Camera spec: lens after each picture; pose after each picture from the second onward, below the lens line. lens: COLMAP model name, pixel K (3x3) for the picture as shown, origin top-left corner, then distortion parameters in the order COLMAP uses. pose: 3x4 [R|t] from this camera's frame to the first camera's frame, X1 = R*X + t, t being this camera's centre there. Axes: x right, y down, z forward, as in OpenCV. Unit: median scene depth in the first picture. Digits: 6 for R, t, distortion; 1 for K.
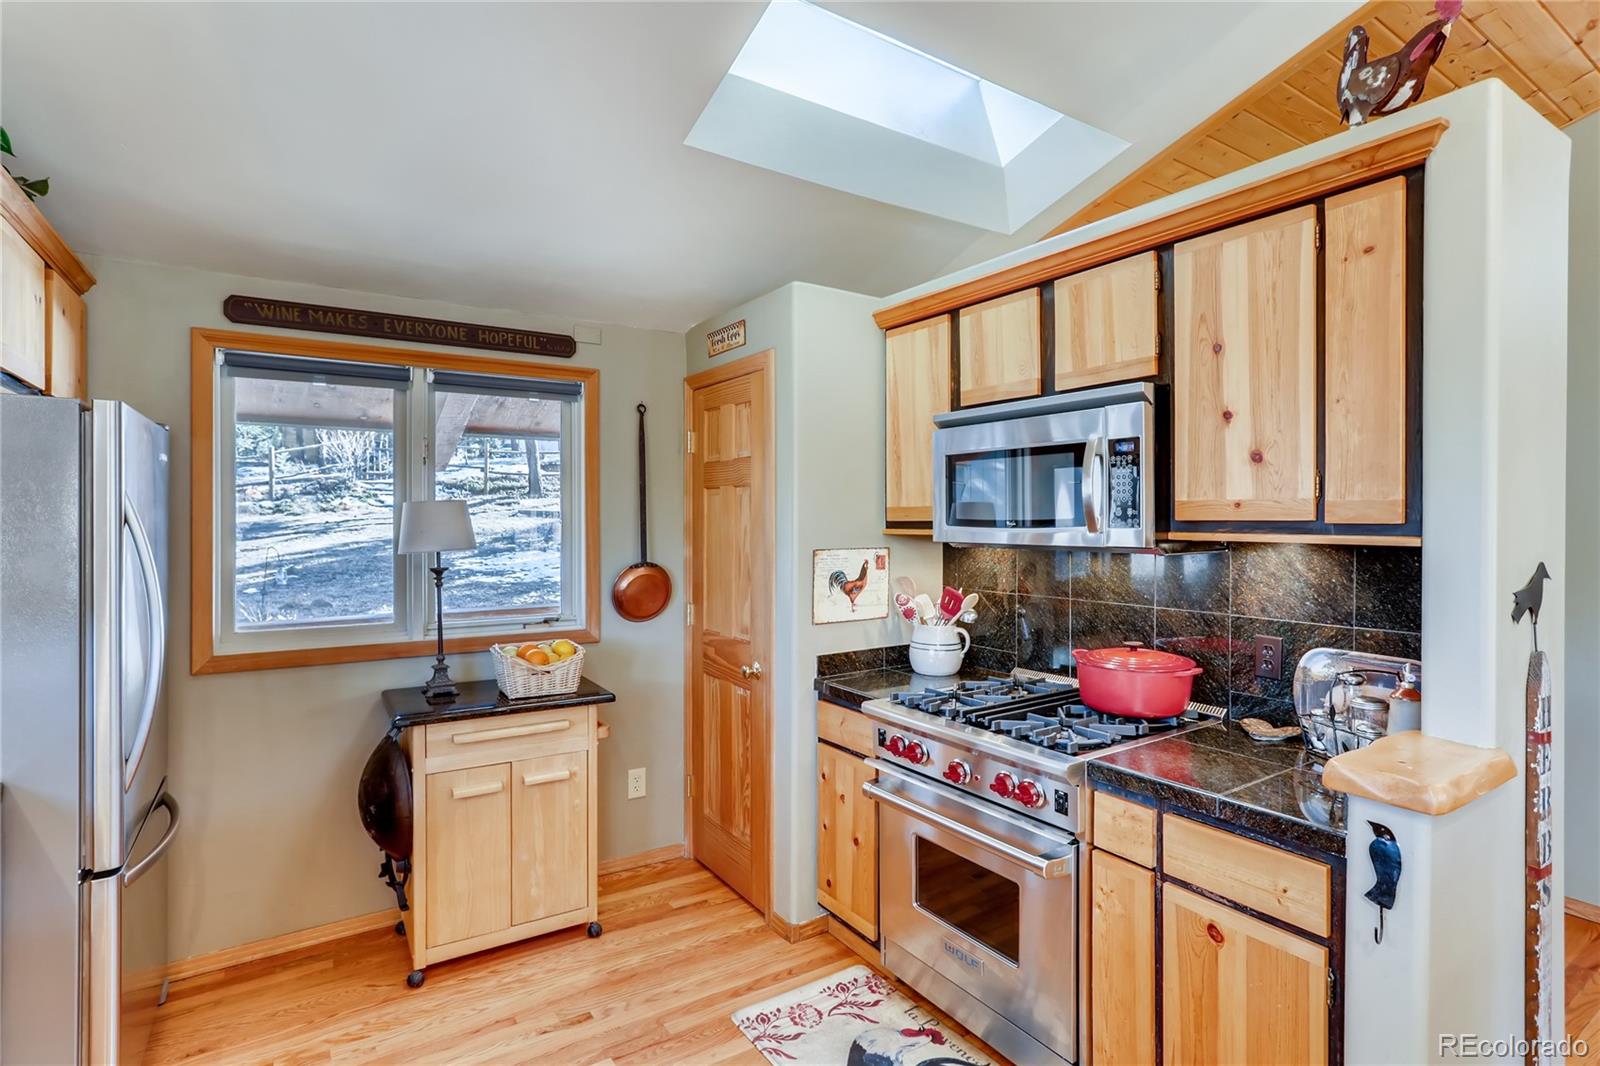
lens RADIAL K [[781.2, 0, 796.6], [0, 781.2, 528.7], [0, 0, 1]] dist [-0.006940, 0.004376]
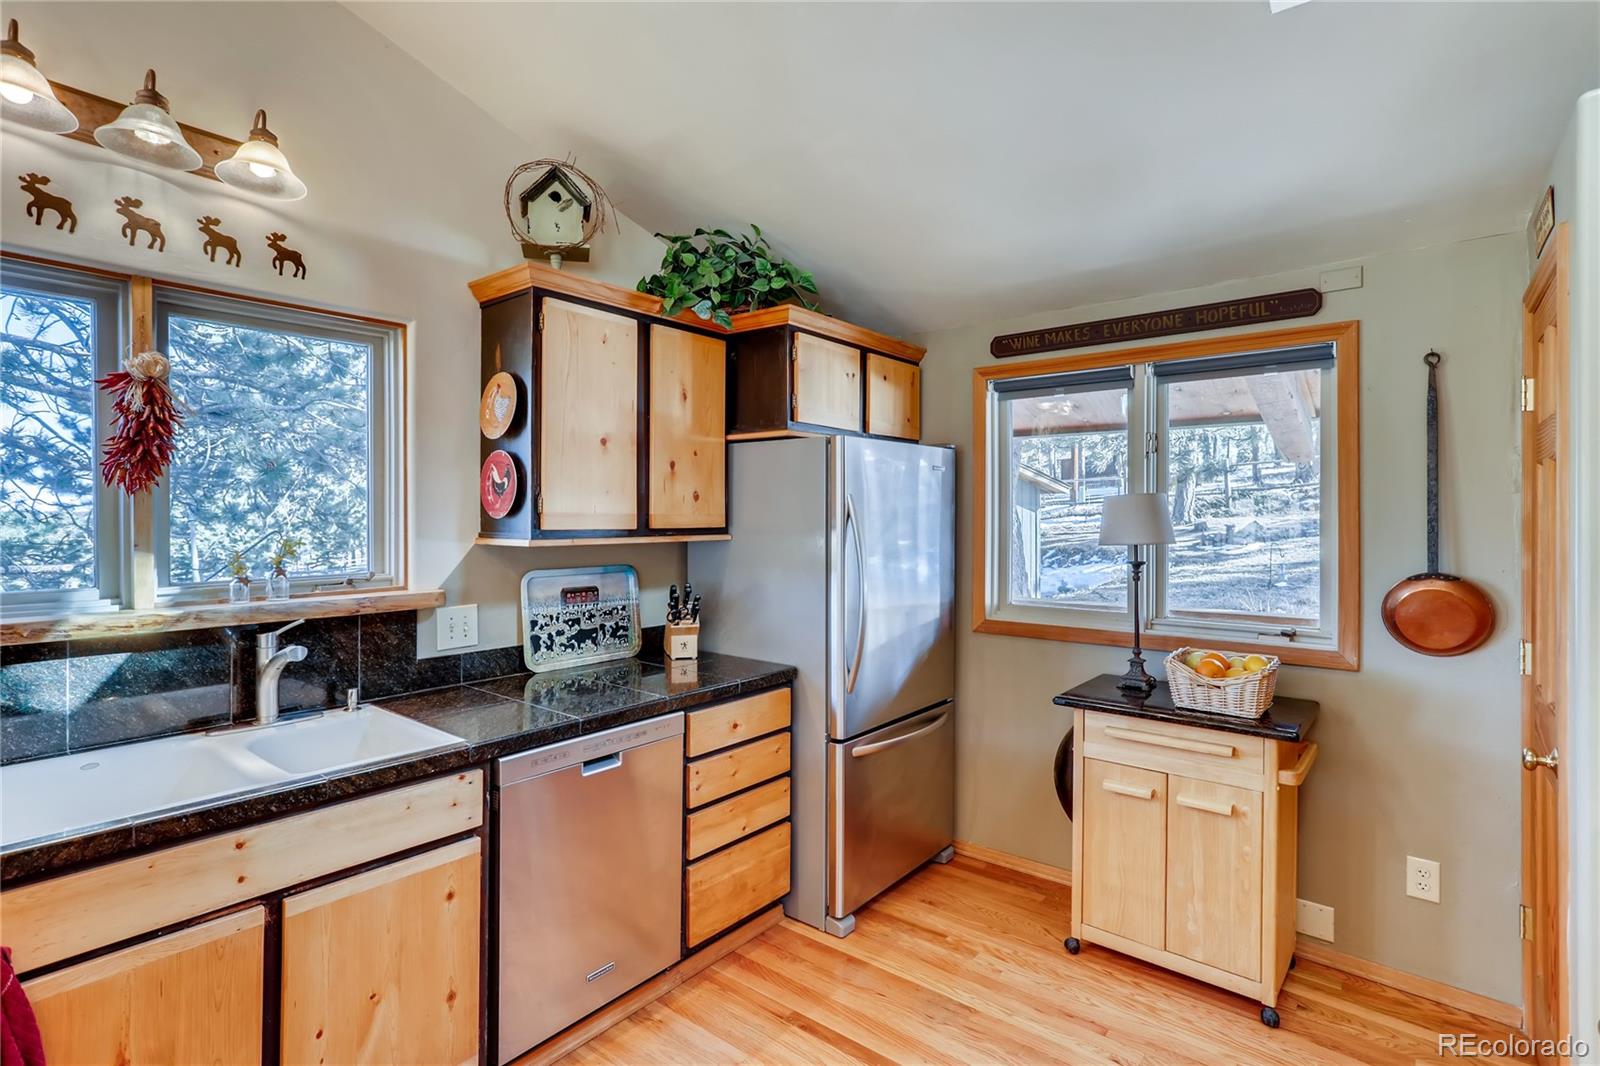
lens RADIAL K [[781.2, 0, 788.8], [0, 781.2, 507.5], [0, 0, 1]] dist [-0.006940, 0.004376]
pose [[0.312846, -0.004248, -0.949794, 0.359601], [-0.009039, 0.999931, -0.007449, -0.007584], [0.949761, 0.010915, 0.312786, 0.261096]]
